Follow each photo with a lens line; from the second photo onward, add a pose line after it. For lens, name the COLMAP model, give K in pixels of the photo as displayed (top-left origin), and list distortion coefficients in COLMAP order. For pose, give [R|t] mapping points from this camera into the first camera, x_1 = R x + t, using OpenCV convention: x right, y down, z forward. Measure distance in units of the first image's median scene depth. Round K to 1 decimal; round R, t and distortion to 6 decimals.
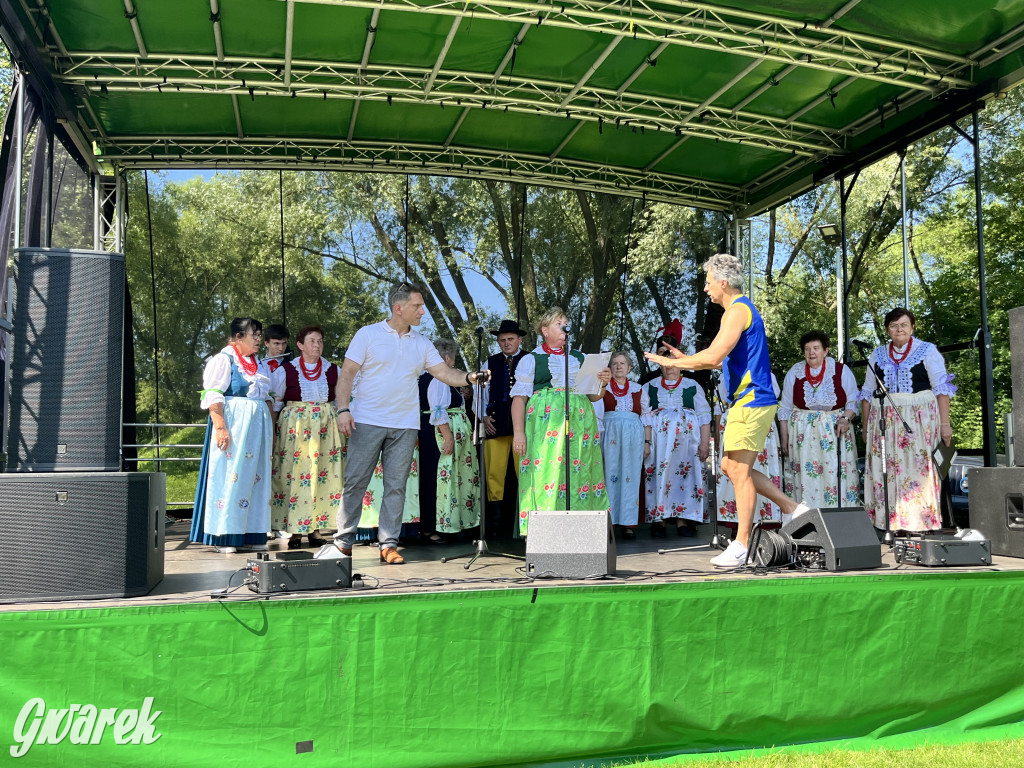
lens RADIAL K [[888.8, 0, 509.4], [0, 888.8, 399.1], [0, 0, 1]] dist [0.011369, 0.000345]
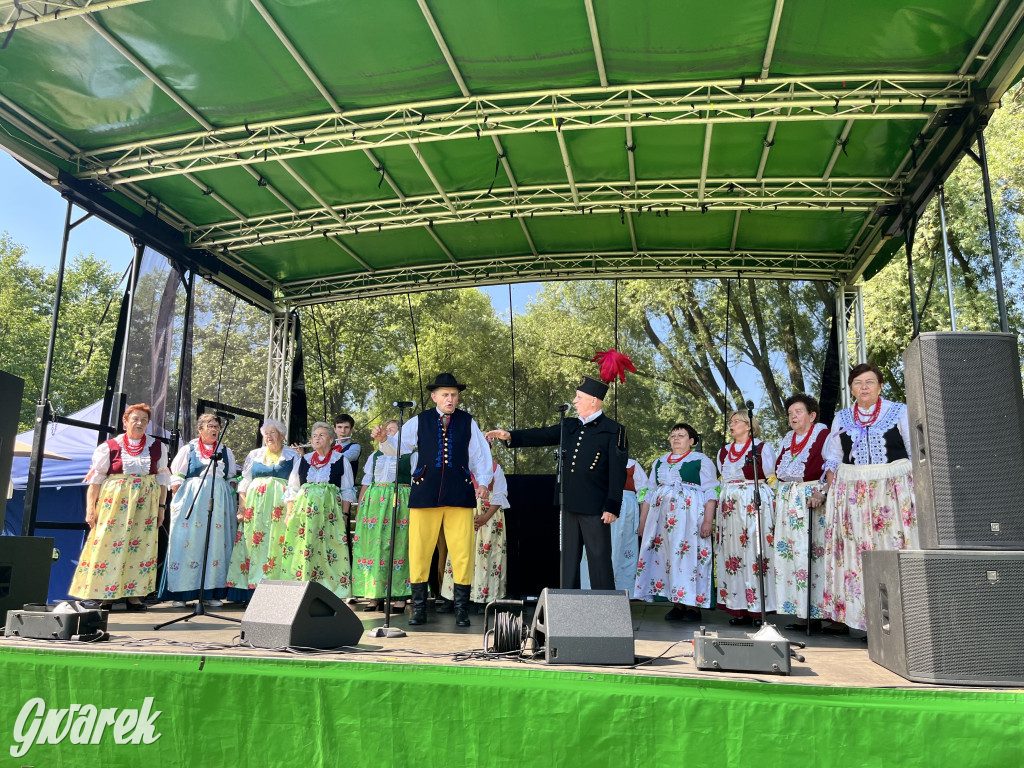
lens RADIAL K [[771.5, 0, 512.9], [0, 771.5, 386.2], [0, 0, 1]] dist [0.045689, -0.055099]
pose [[0.903175, -0.067617, -0.423913, 0.384266], [0.012252, 0.991174, -0.131997, 0.013225], [0.429097, 0.114023, 0.896033, 0.155378]]
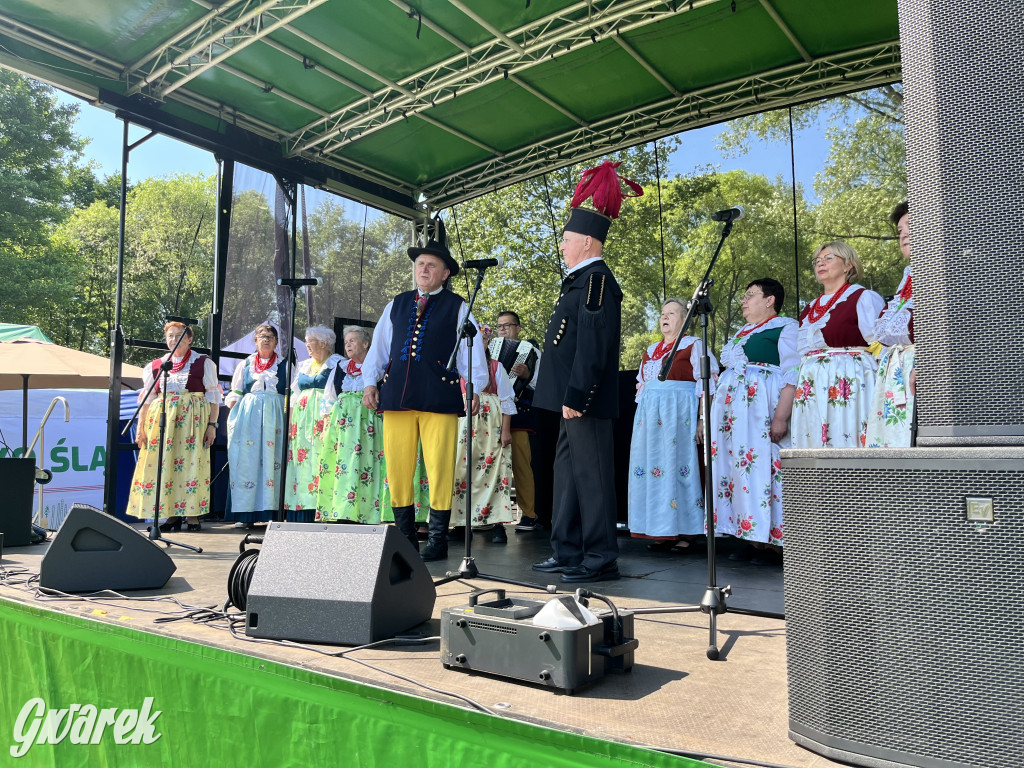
lens RADIAL K [[774.5, 0, 517.8], [0, 774.5, 382.1], [0, 0, 1]] dist [0.046951, -0.054405]
pose [[0.648403, -0.071815, -0.757902, 0.491098], [0.053113, 0.997382, -0.049067, 0.037490], [0.759442, -0.008440, 0.650520, 0.461623]]
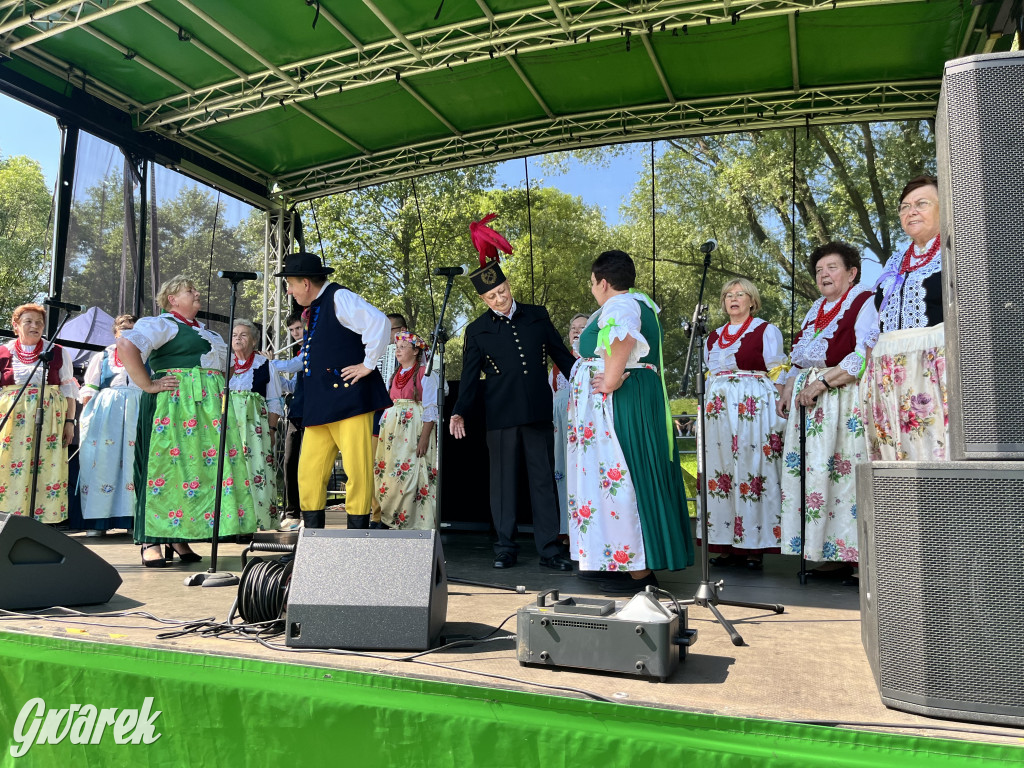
lens RADIAL K [[774.5, 0, 517.8], [0, 774.5, 382.1], [0, 0, 1]] dist [0.046951, -0.054405]
pose [[0.823582, -0.048851, -0.565089, 0.432312], [0.030381, 0.998653, -0.042053, 0.031553], [0.566382, 0.017466, 0.823957, 0.389811]]
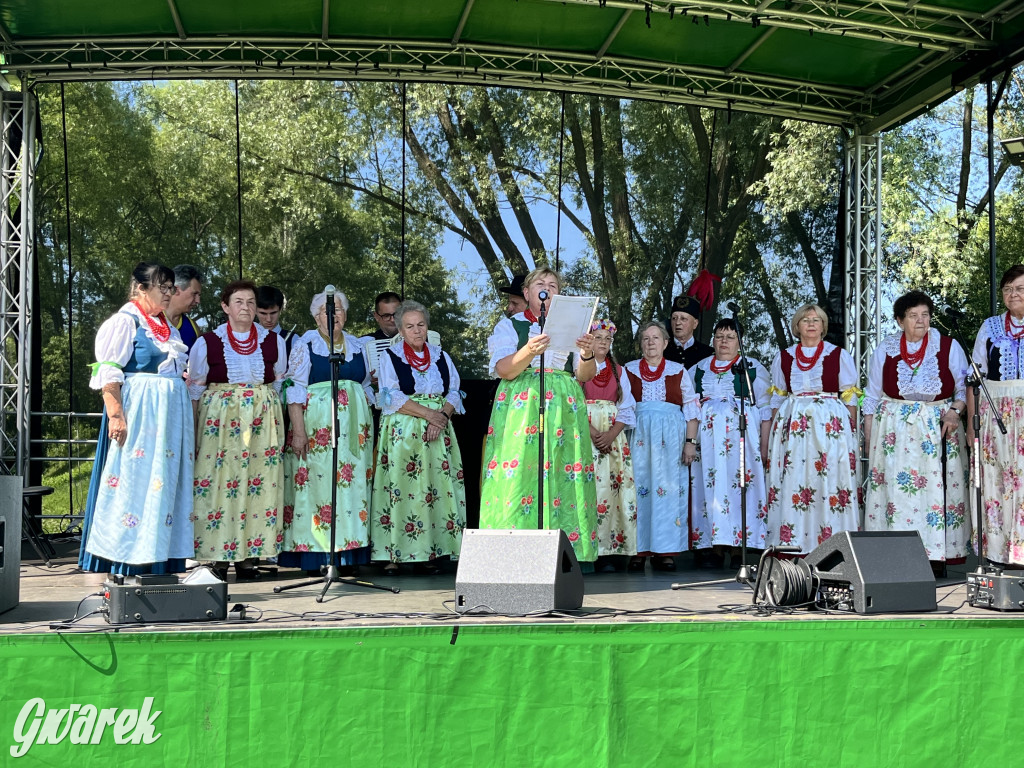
lens RADIAL K [[1243.7, 0, 514.0], [0, 1243.7, 387.6], [0, 0, 1]] dist [0.036871, -0.095772]
pose [[0.996688, 0.004958, -0.081169, 0.086293], [-0.004434, 0.999968, 0.006631, -0.004057], [0.081199, -0.006249, 0.996678, -0.052704]]
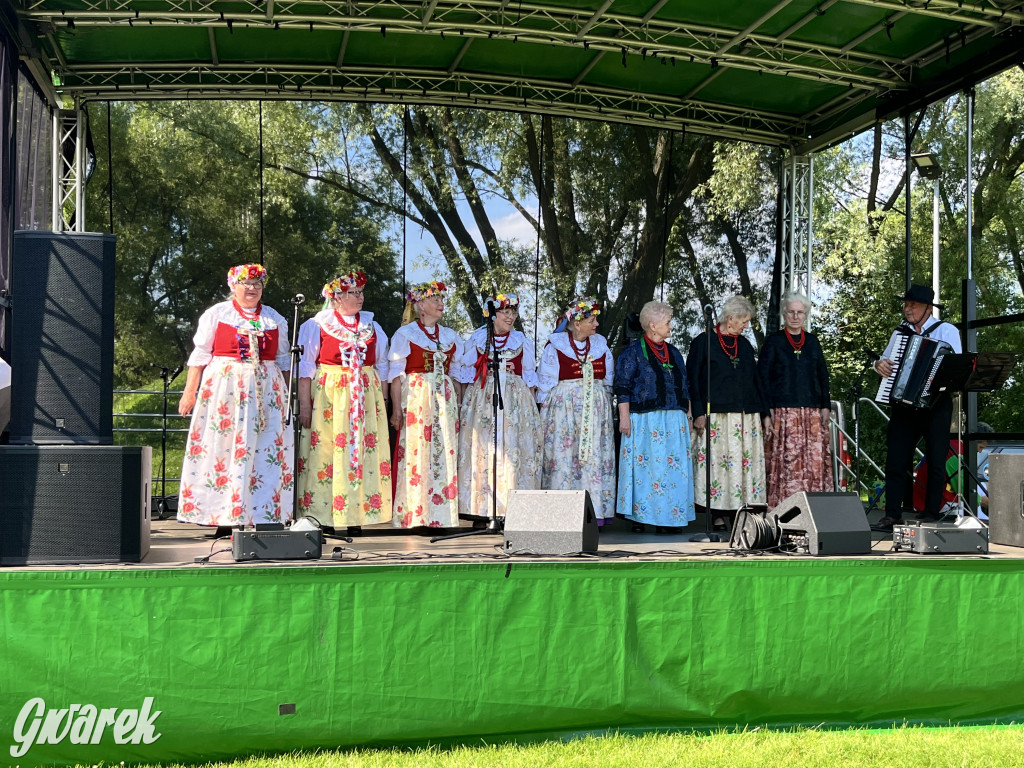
lens RADIAL K [[1152.6, 0, 502.6], [0, 1152.6, 388.6], [0, 0, 1]] dist [0.078109, -0.245341]
pose [[0.999159, 0.012989, -0.038887, 0.035756], [-0.011838, 0.999489, 0.029684, -0.015415], [0.039253, -0.029199, 0.998803, -0.170070]]
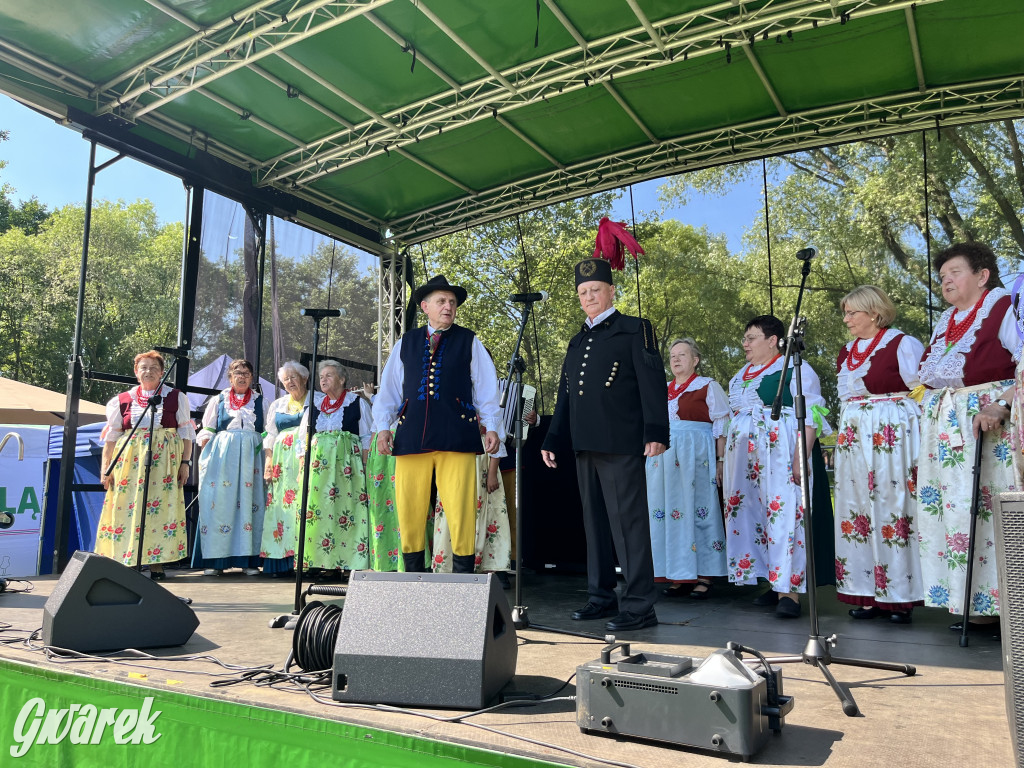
lens RADIAL K [[774.4, 0, 521.1], [0, 774.4, 382.6], [0, 0, 1]] dist [0.051880, -0.067897]
pose [[0.721341, -0.100916, -0.685189, 0.434699], [0.047877, 0.994227, -0.096029, 0.034892], [0.690923, 0.036465, 0.722008, 0.425853]]
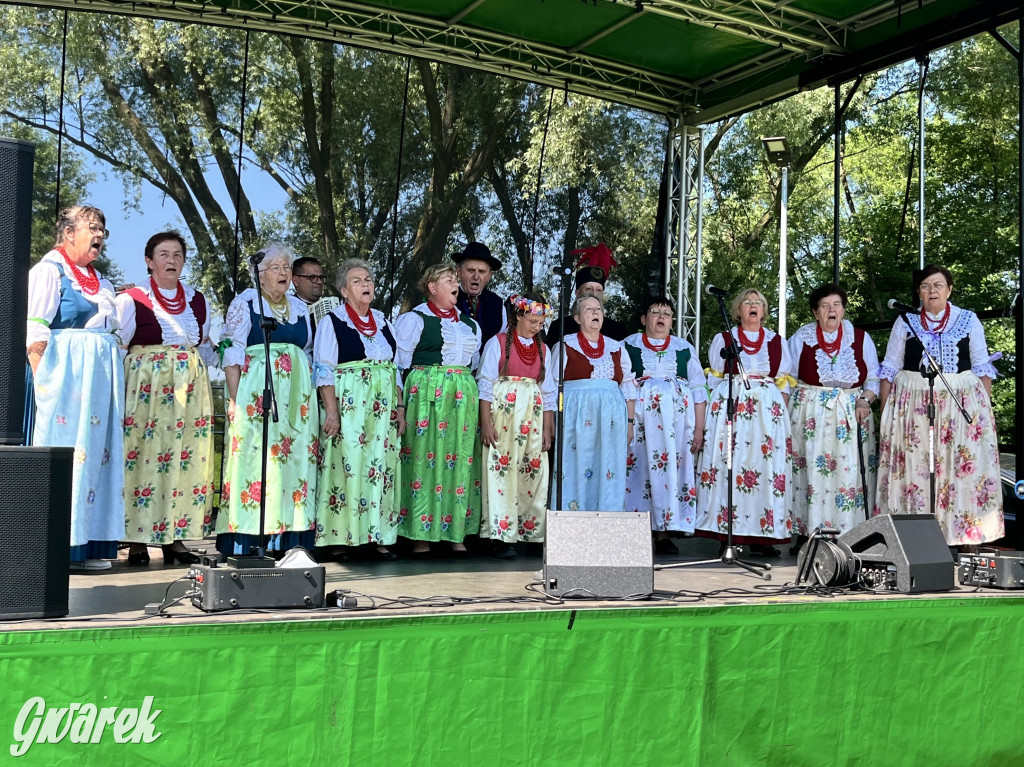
lens RADIAL K [[1259.2, 0, 471.8], [0, 1259.2, 382.0], [0, 0, 1]] dist [0.024542, -0.051924]
pose [[0.986124, 0.037749, 0.161664, -0.123321], [-0.041729, 0.998902, 0.021293, -0.003214], [-0.160683, -0.027744, 0.986616, -0.033157]]
